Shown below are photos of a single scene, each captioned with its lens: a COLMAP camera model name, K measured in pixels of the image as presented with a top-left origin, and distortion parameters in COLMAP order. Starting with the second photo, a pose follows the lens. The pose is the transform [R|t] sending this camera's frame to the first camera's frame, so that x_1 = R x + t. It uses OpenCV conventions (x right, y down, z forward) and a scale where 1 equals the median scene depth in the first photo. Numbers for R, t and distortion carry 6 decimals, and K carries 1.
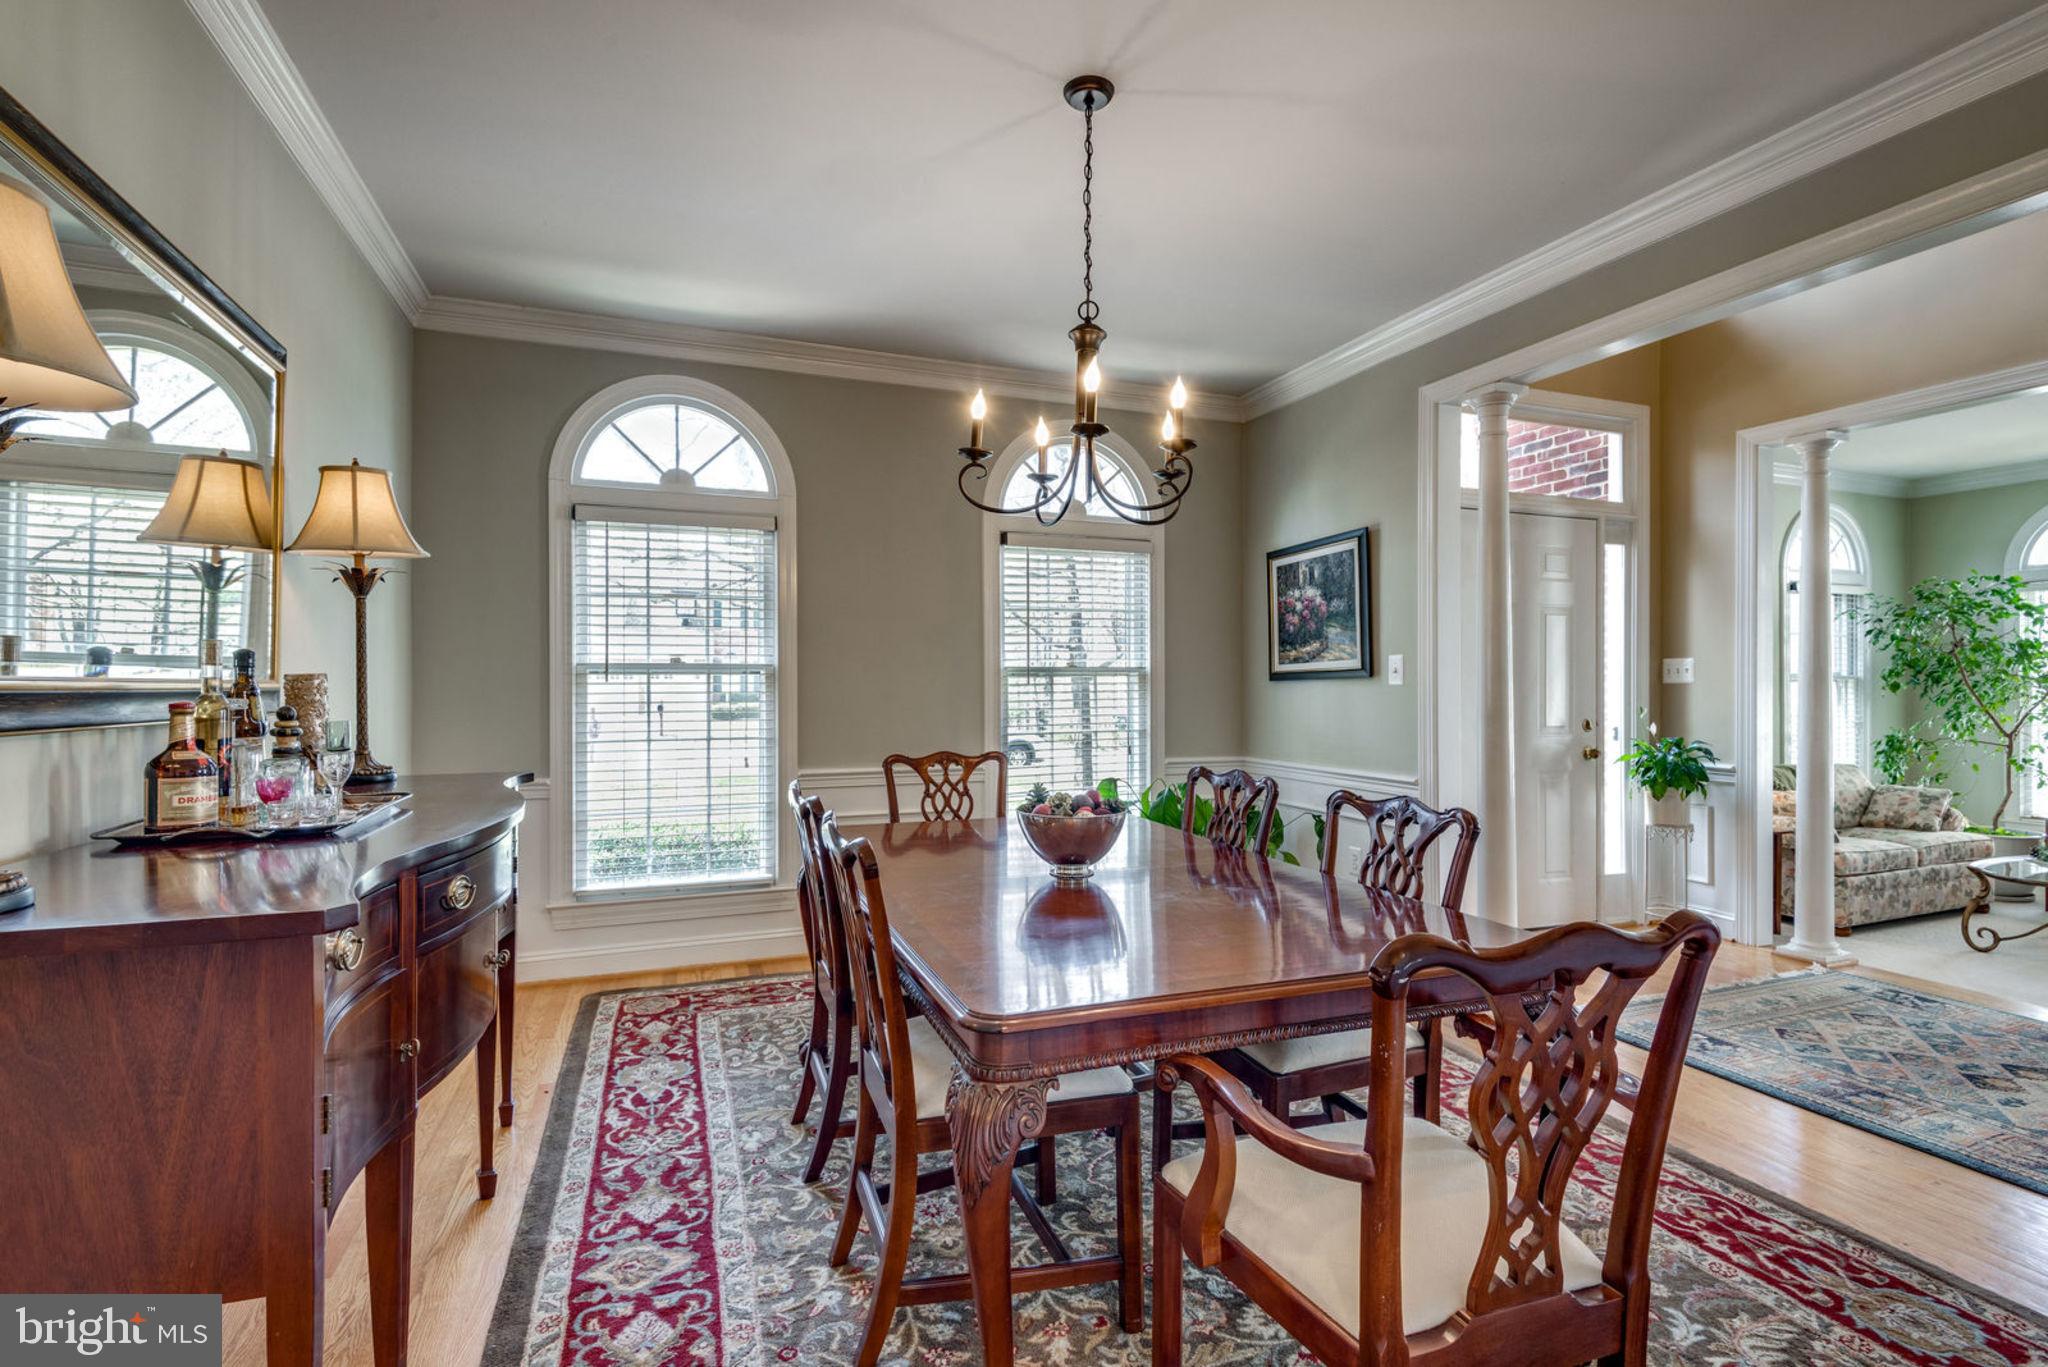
lens RADIAL K [[983.0, 0, 1003.9], [0, 983.0, 684.8], [0, 0, 1]] dist [0.009105, -0.008752]
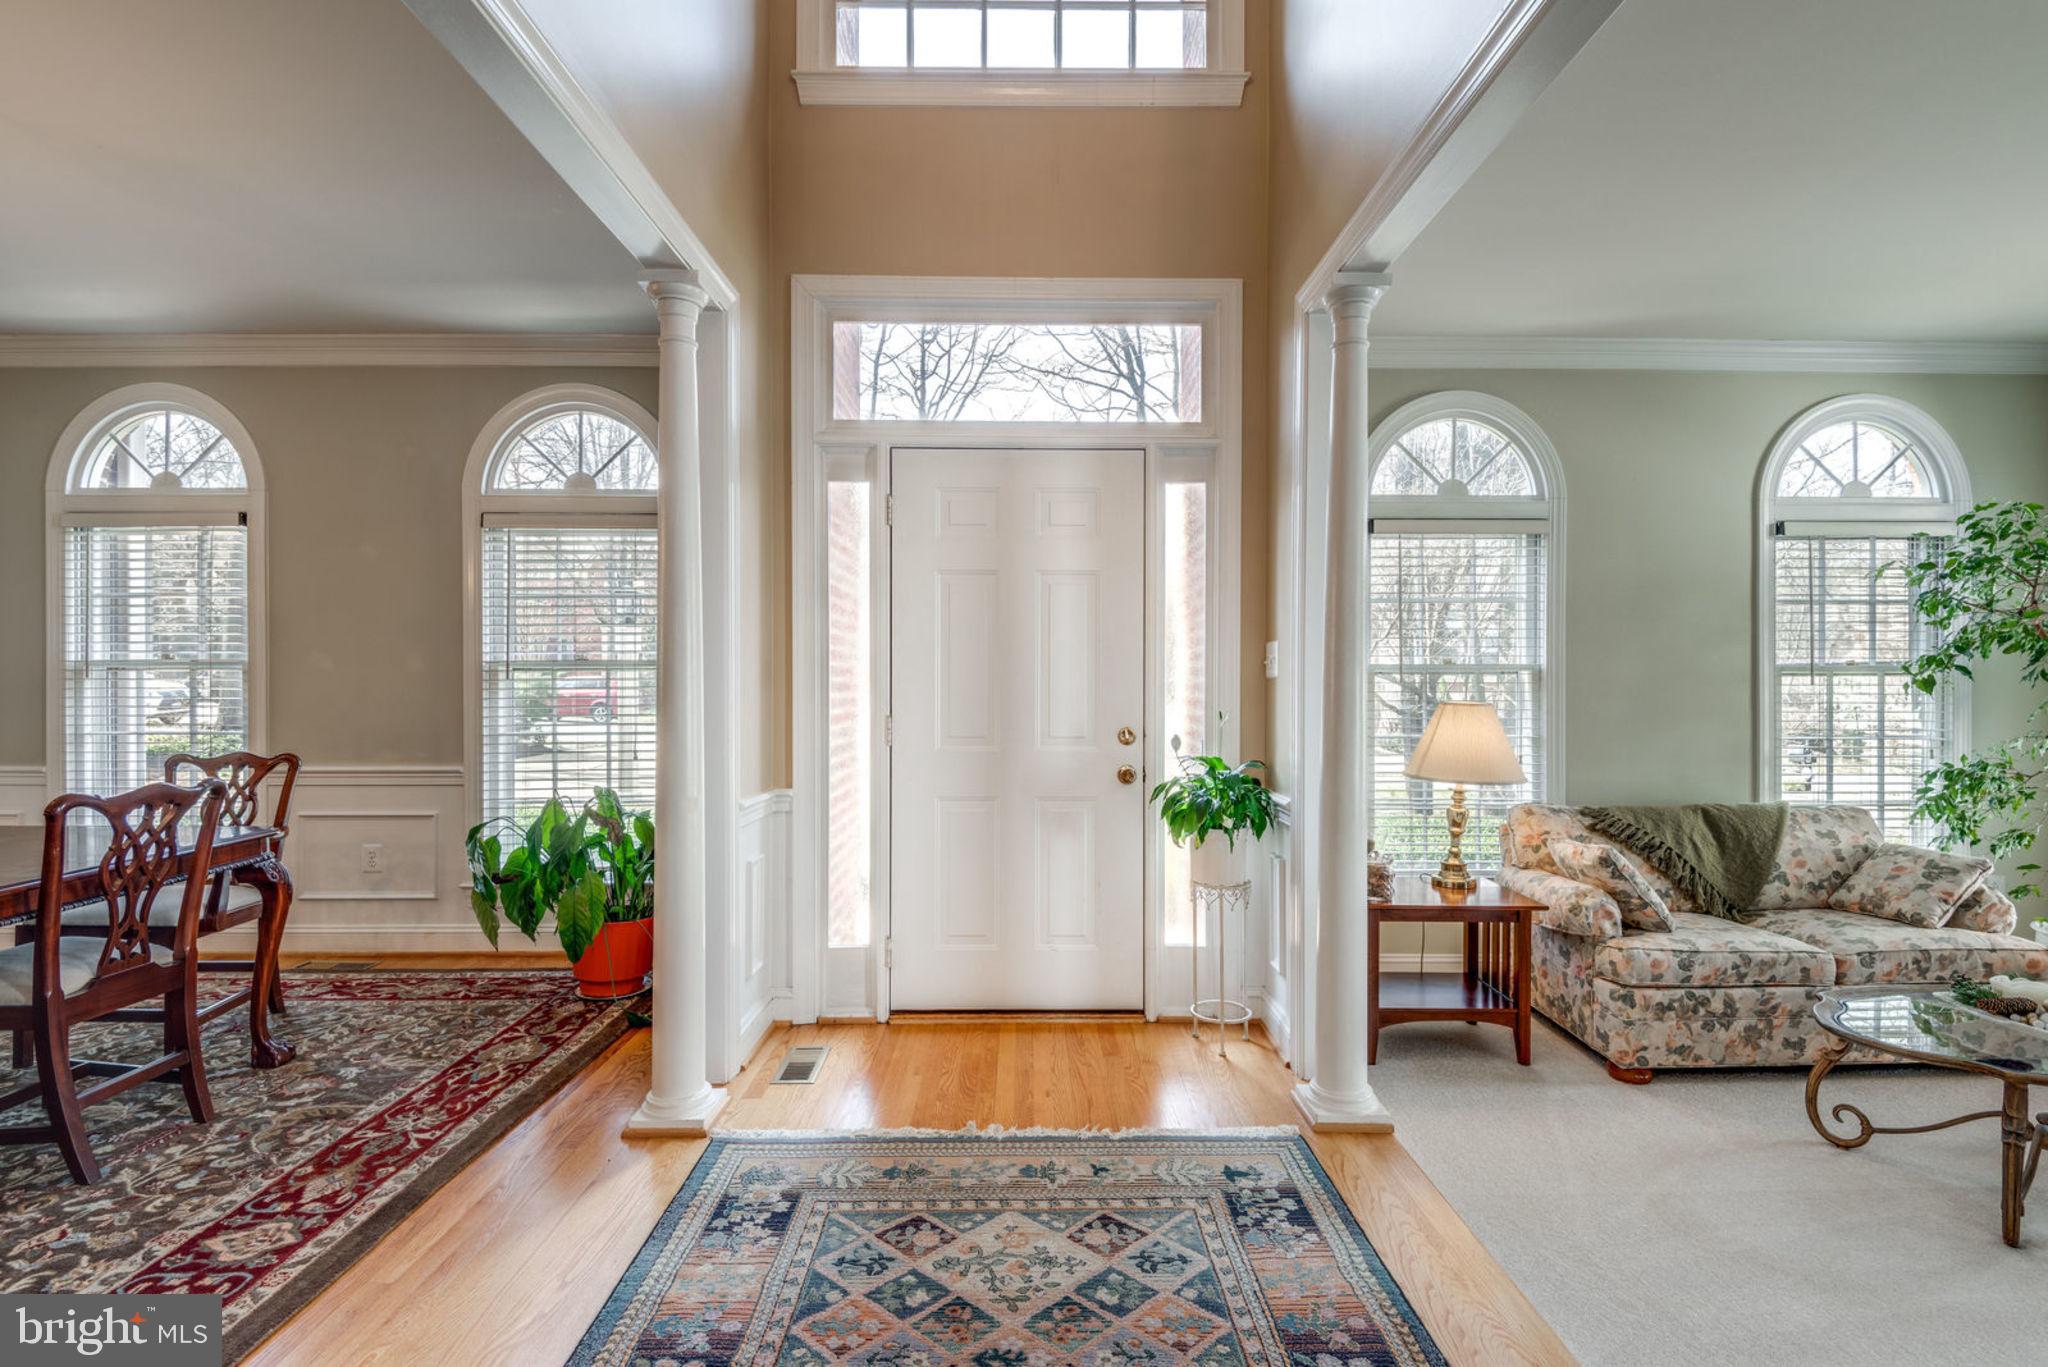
lens RADIAL K [[983.0, 0, 1021.5], [0, 983.0, 672.1], [0, 0, 1]] dist [0.009105, -0.008752]
pose [[0.937782, -0.004693, -0.347194, 0.638421], [0.000419, 0.999923, -0.012385, 0.002511], [0.347225, 0.011469, 0.937712, 0.252300]]
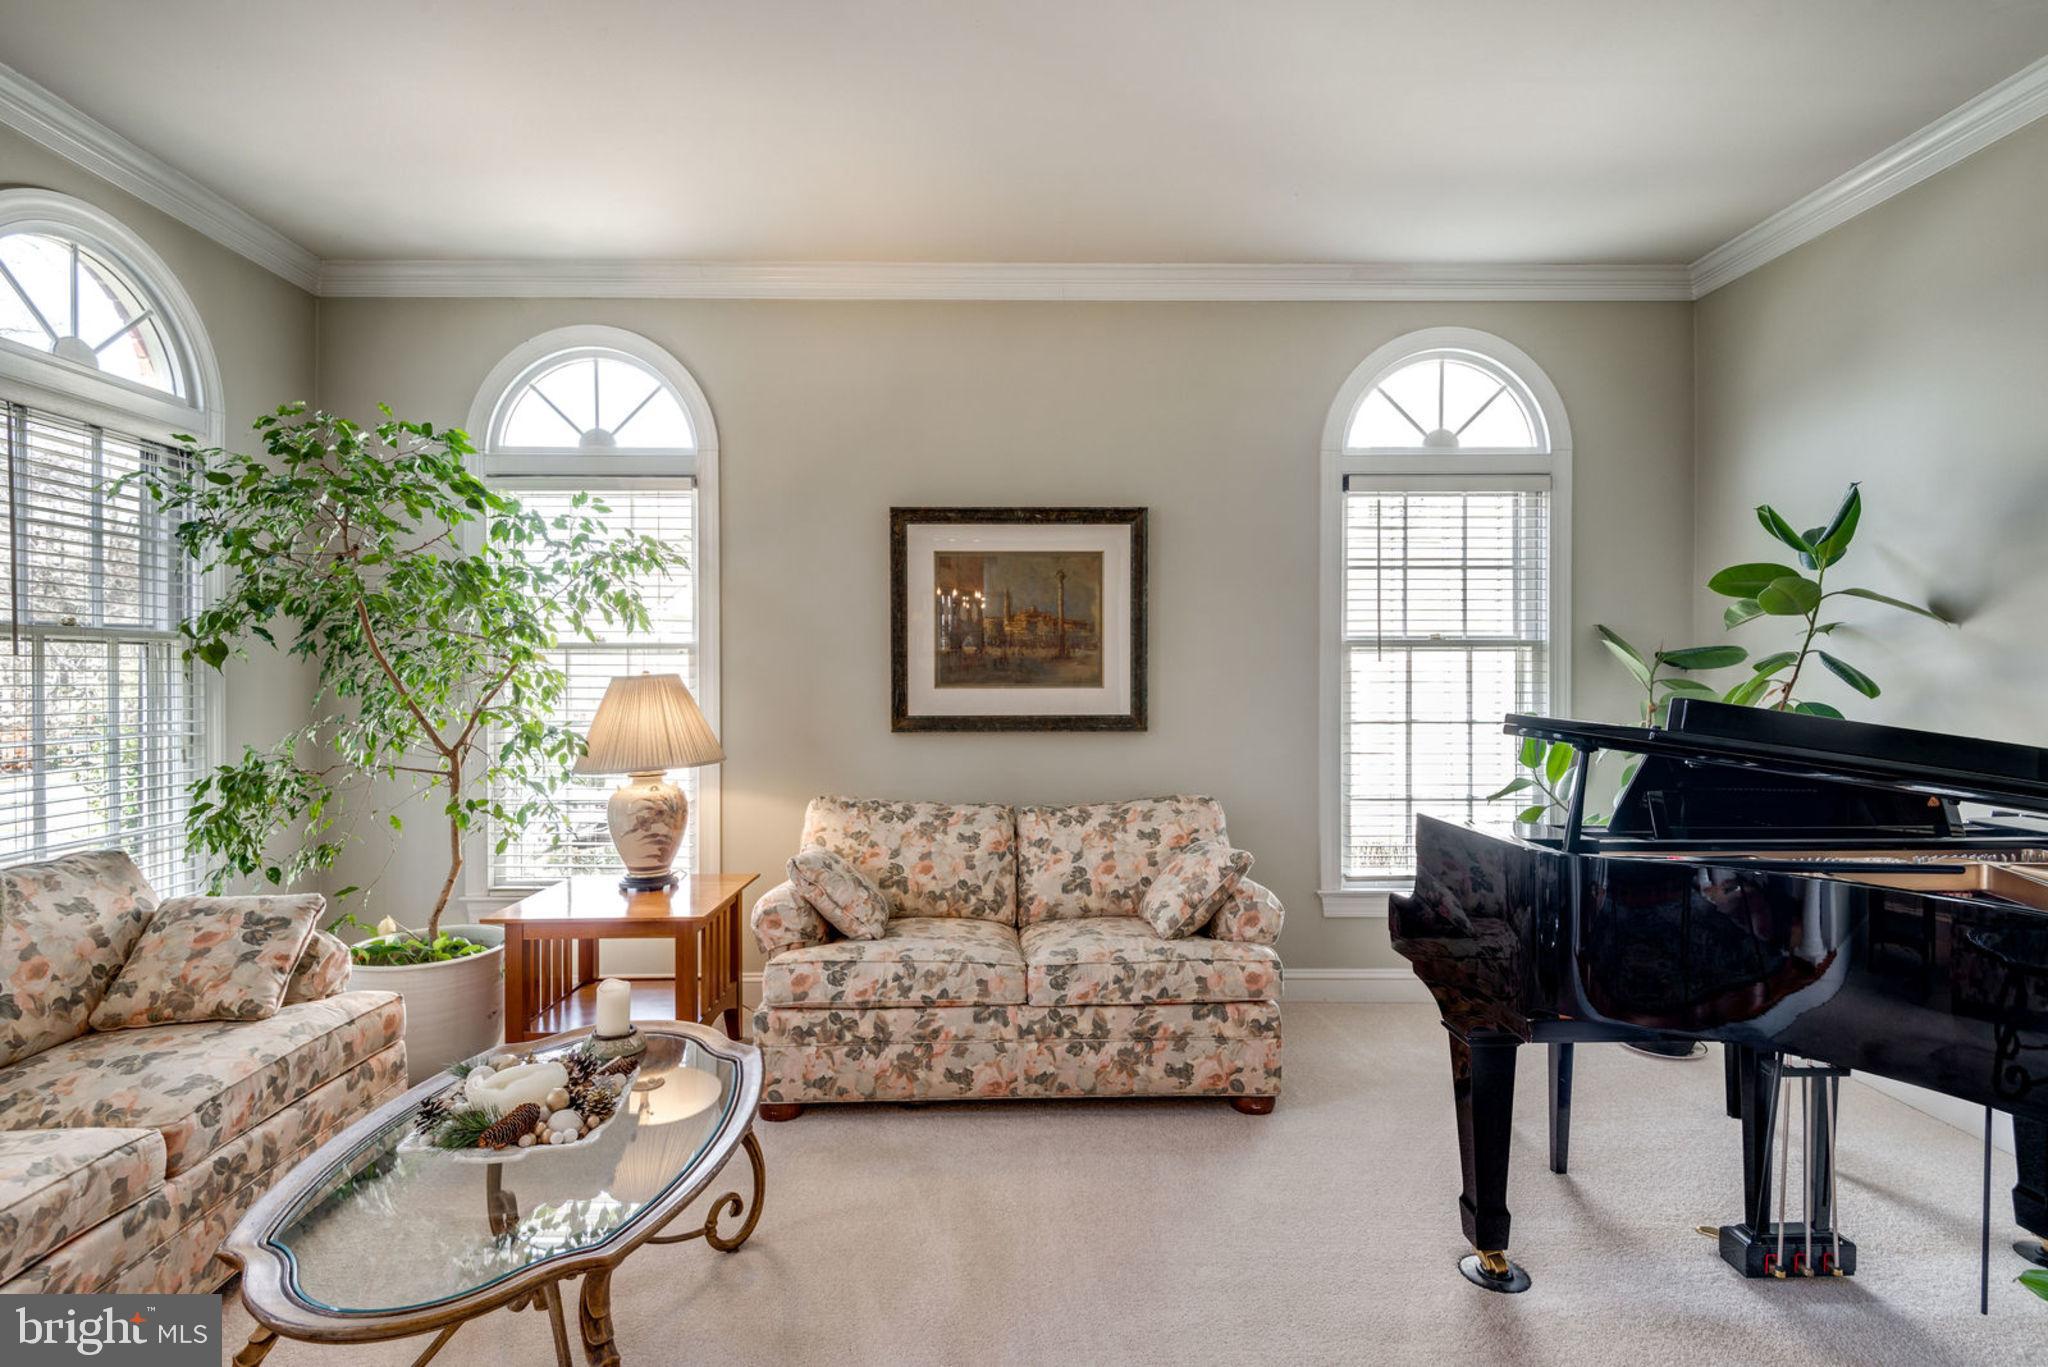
lens RADIAL K [[983.0, 0, 1021.2], [0, 983.0, 691.3], [0, 0, 1]] dist [0.009105, -0.008752]
pose [[0.333708, -0.013792, 0.942575, 0.676851], [0.002699, 0.999903, 0.013675, 0.014920], [-0.942672, -0.002020, 0.333713, 0.585260]]
